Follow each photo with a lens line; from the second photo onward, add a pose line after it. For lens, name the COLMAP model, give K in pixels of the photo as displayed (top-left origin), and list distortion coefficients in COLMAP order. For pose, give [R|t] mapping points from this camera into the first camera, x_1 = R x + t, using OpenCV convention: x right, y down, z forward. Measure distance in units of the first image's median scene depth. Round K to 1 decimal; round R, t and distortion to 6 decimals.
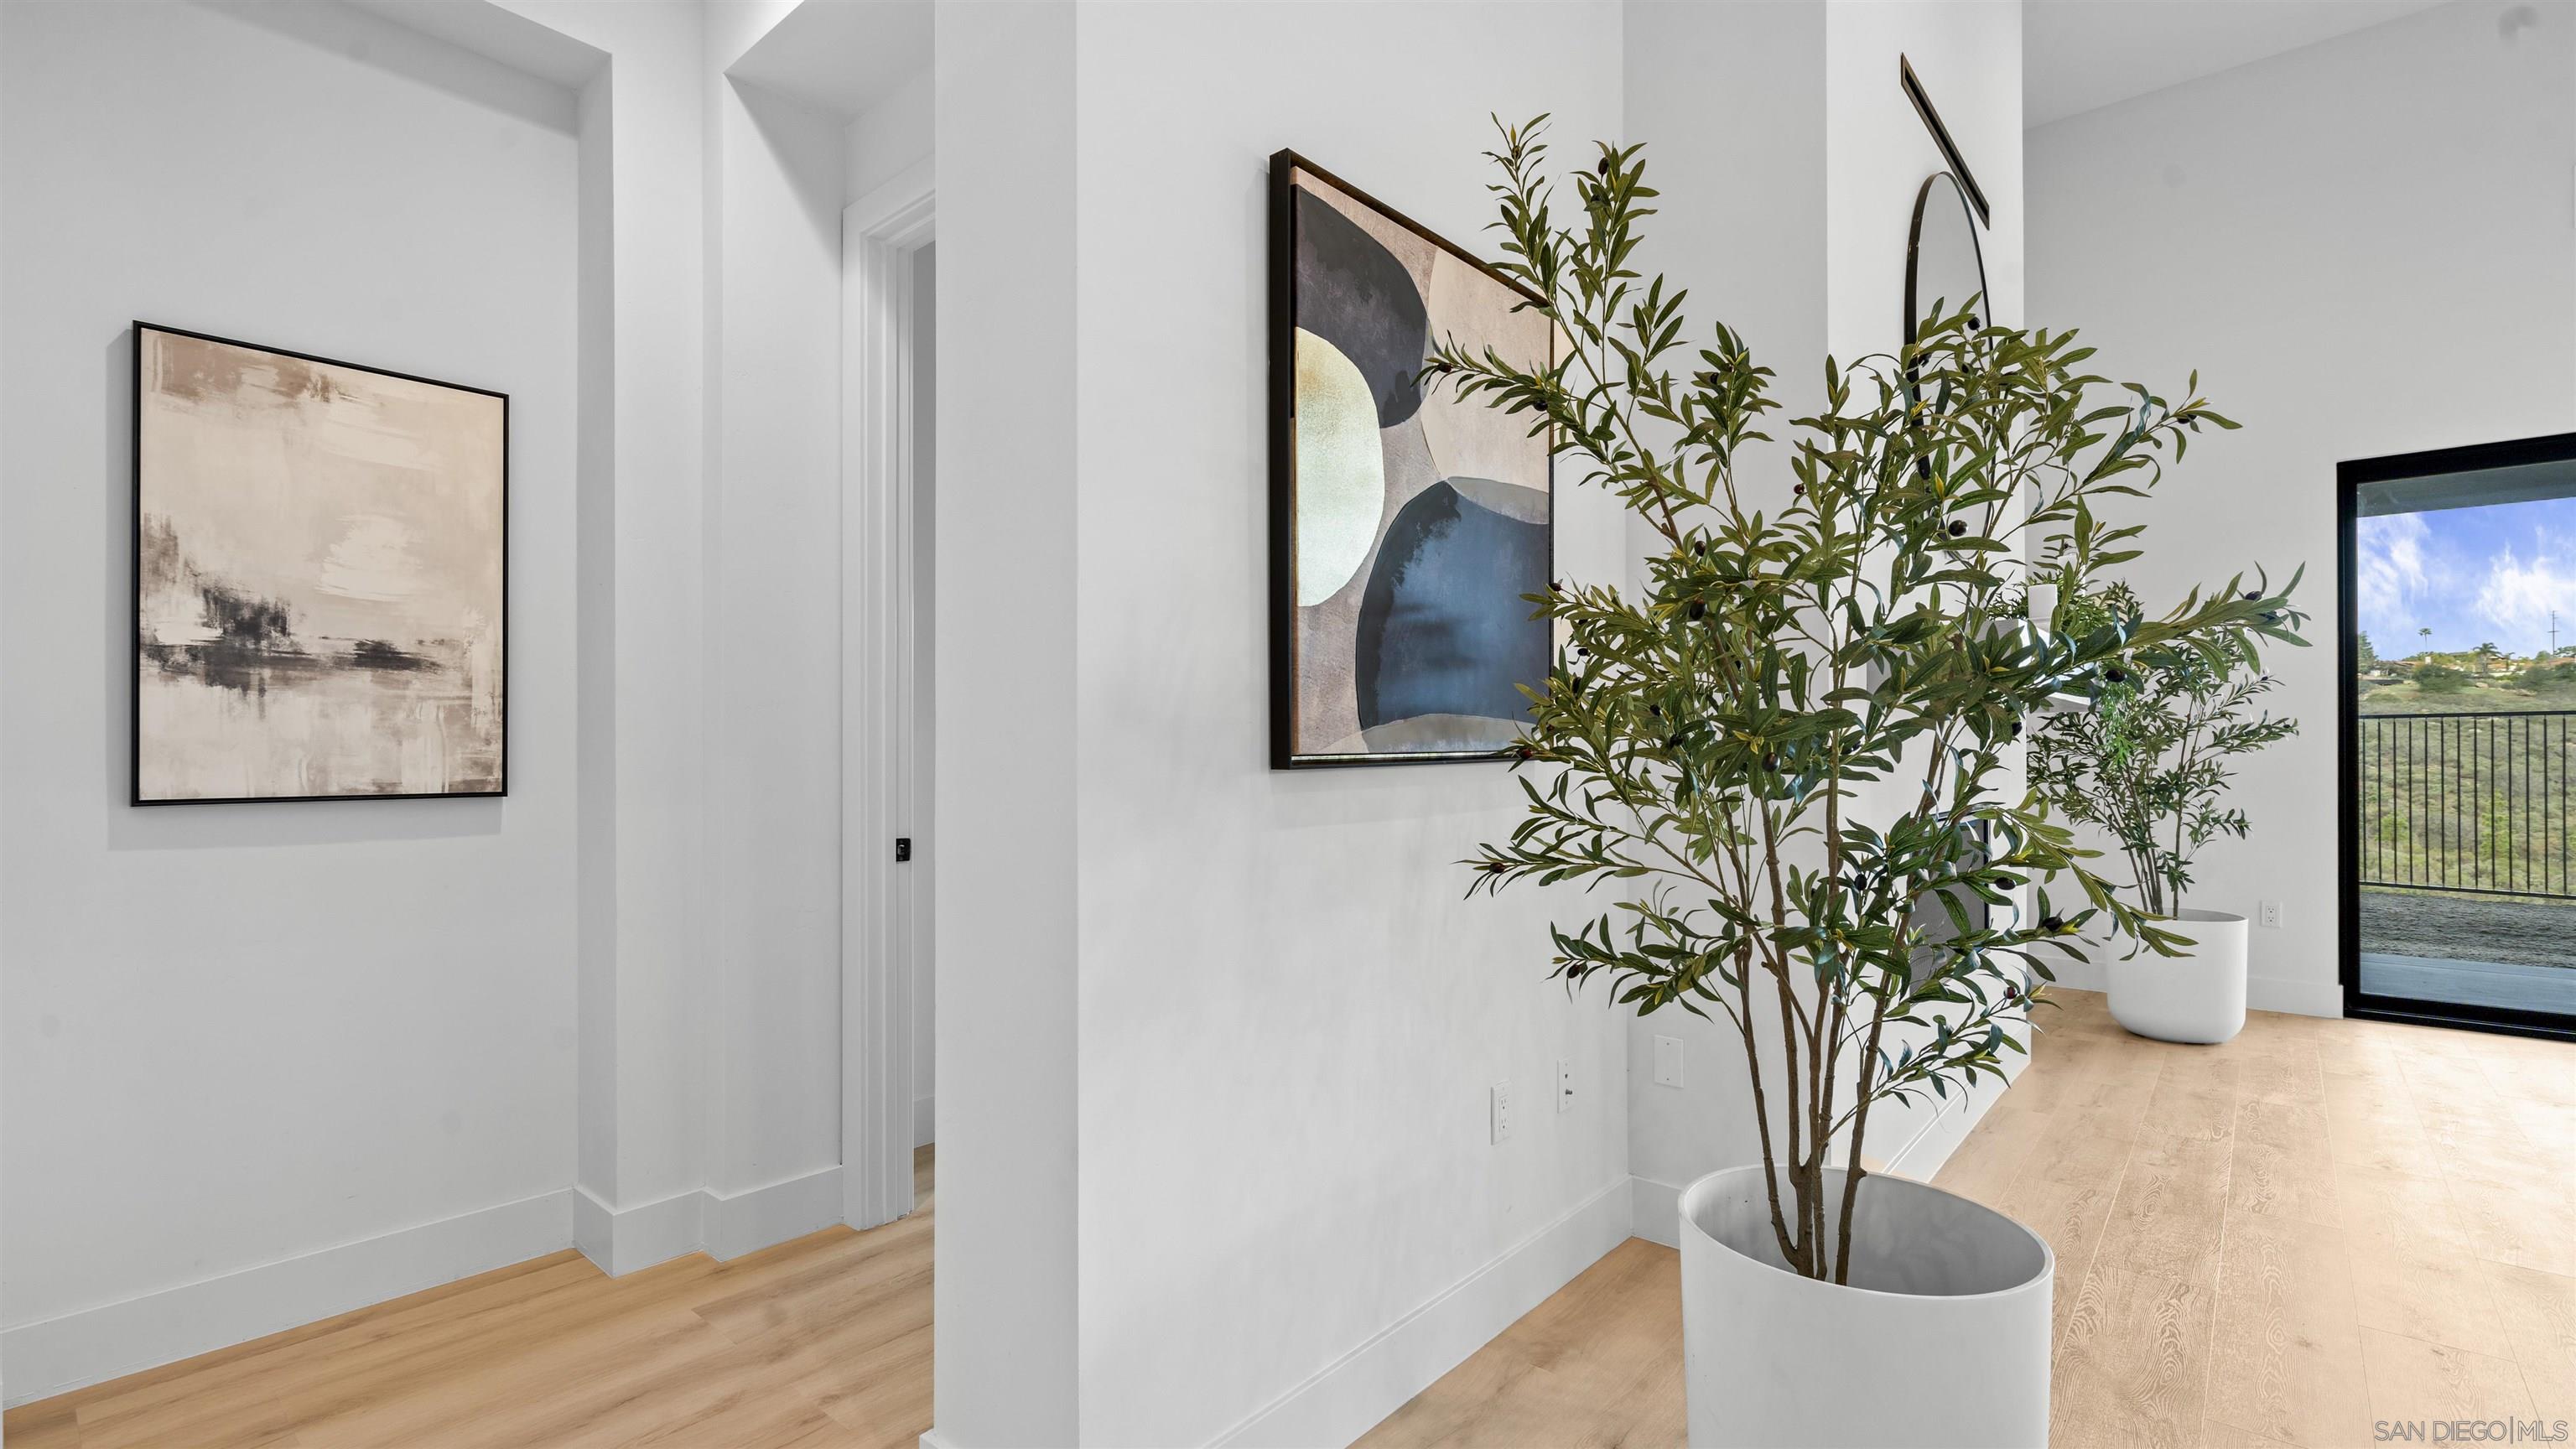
lens RADIAL K [[1154.5, 0, 1289.3], [0, 1154.5, 742.6], [0, 0, 1]] dist [0.001153, 0.000290]
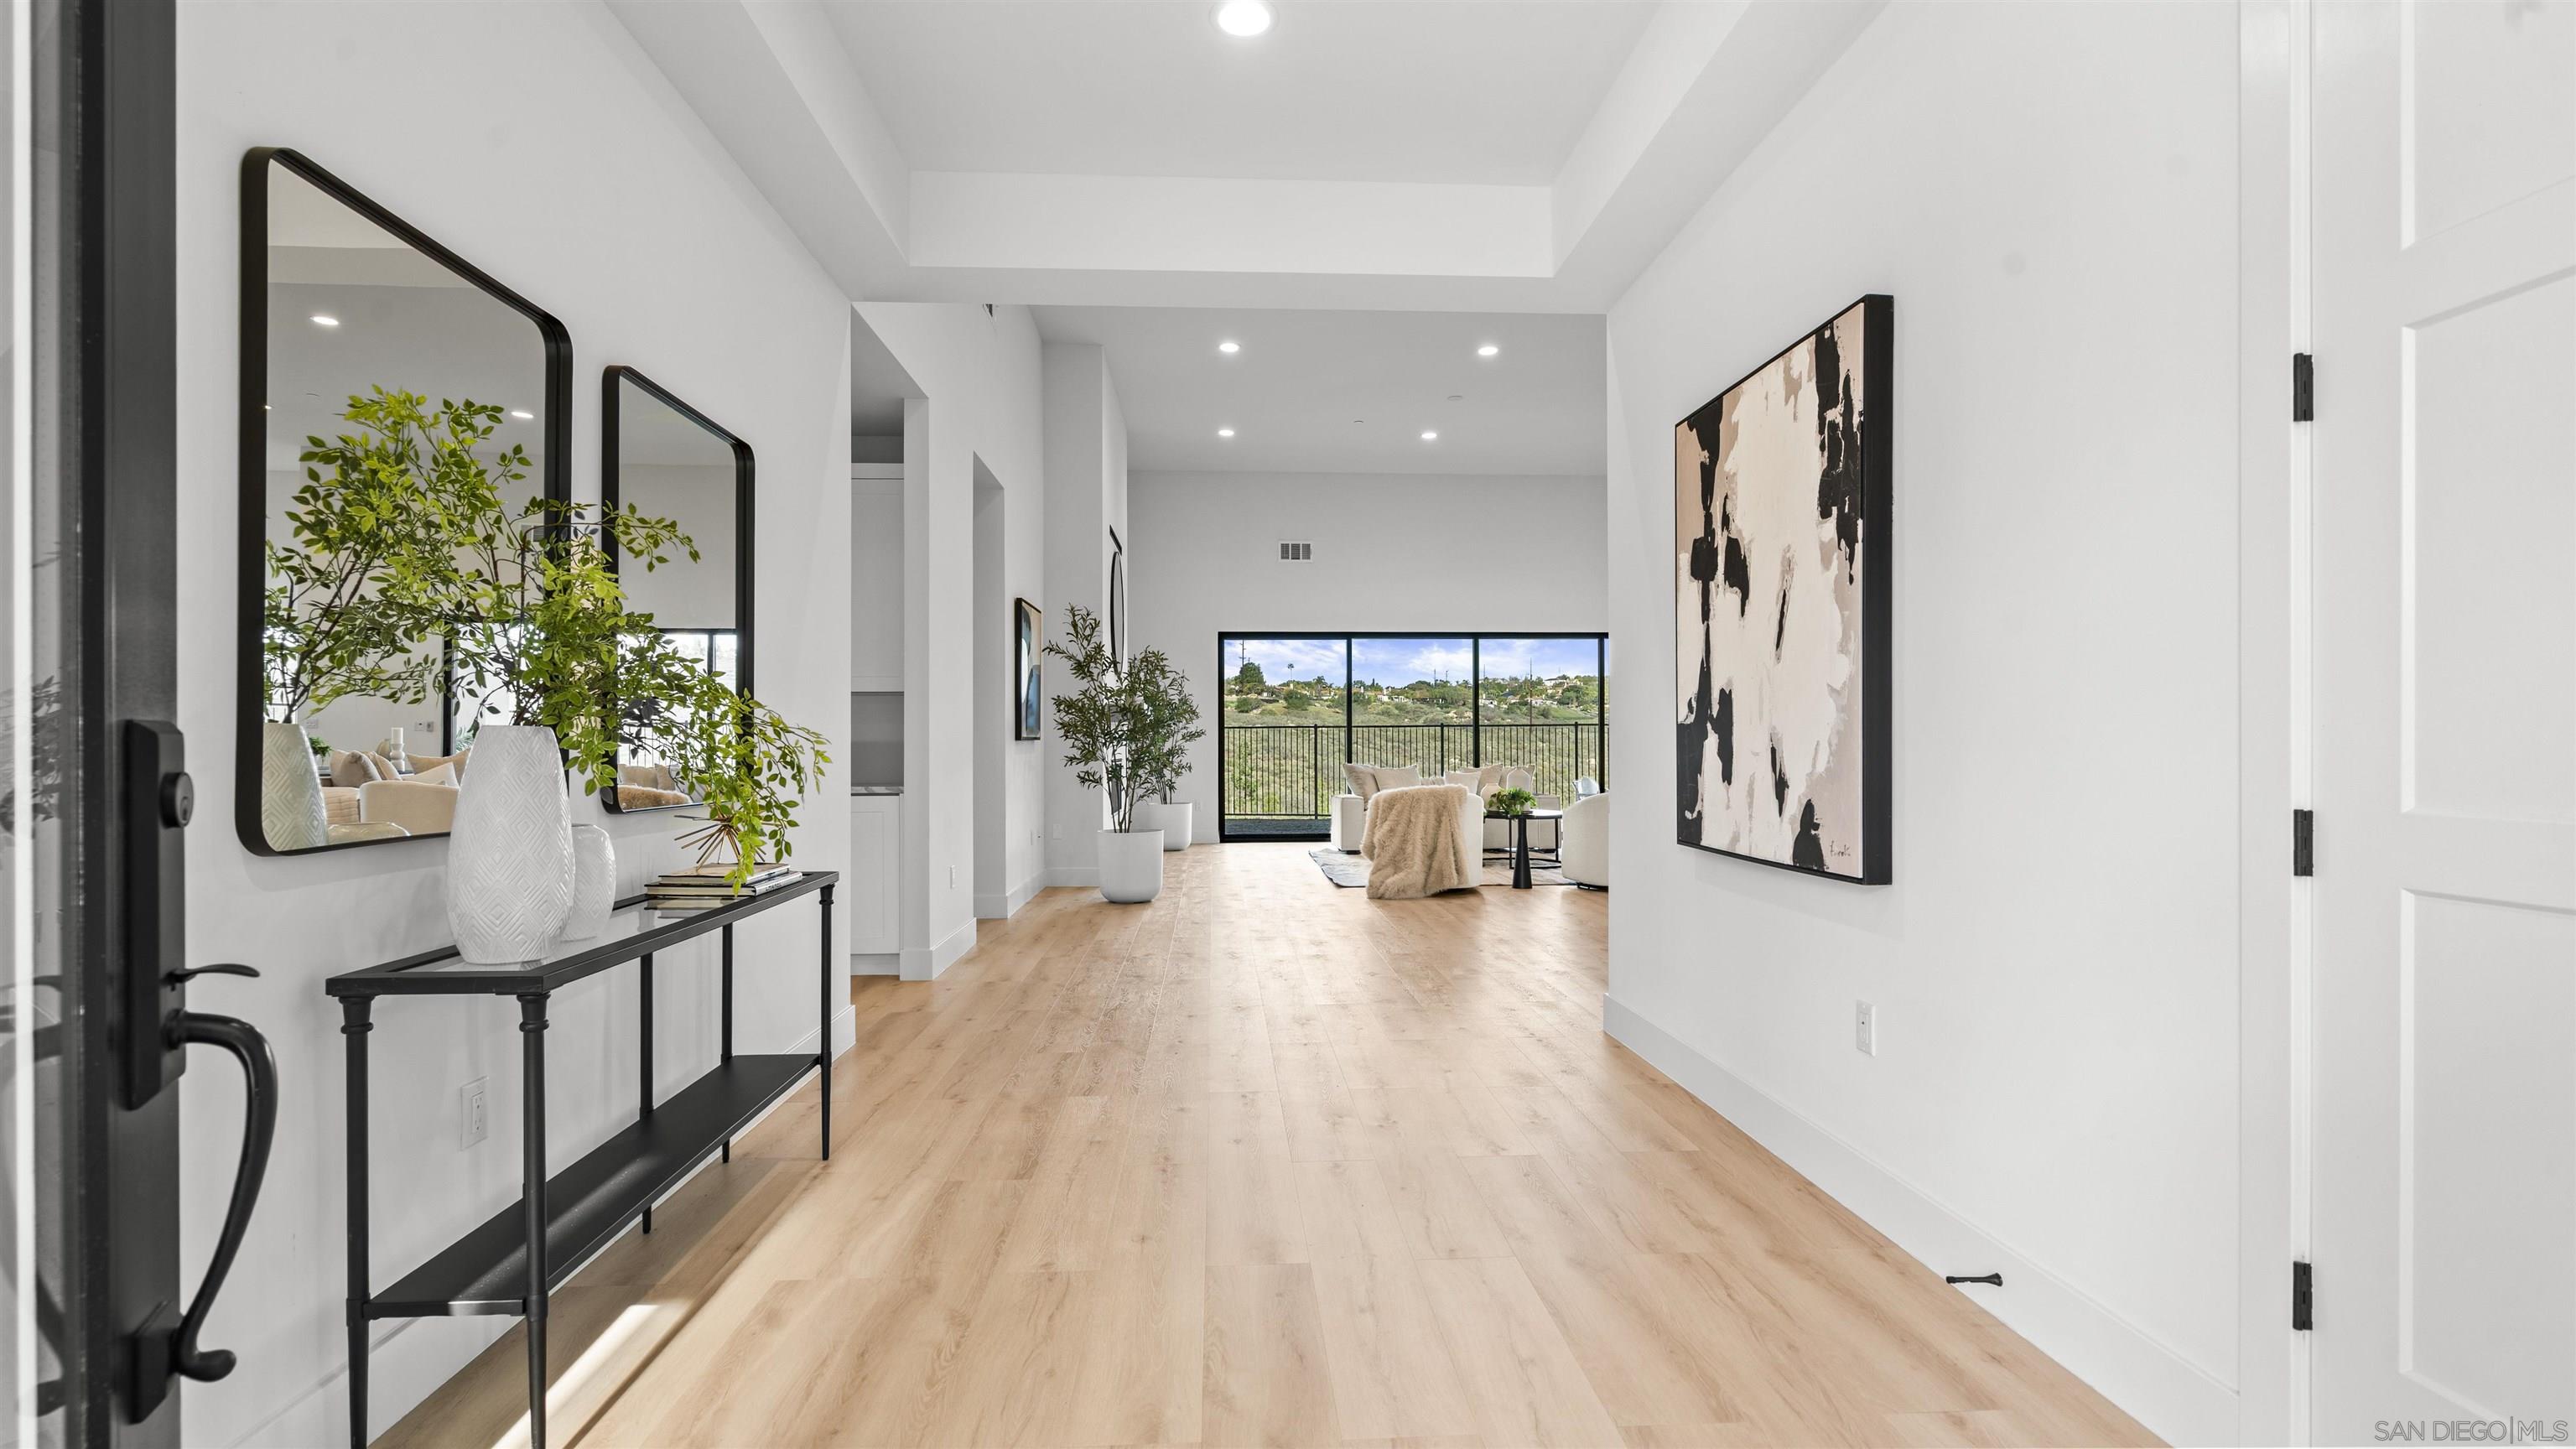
lens RADIAL K [[1154.5, 0, 1289.3], [0, 1154.5, 742.6], [0, 0, 1]] dist [0.001153, 0.000290]
pose [[0.714455, 0.004990, 0.699664, -0.876192], [-0.005491, 0.999984, -0.001525, 0.012896], [-0.699660, -0.002752, 0.714471, -1.062955]]
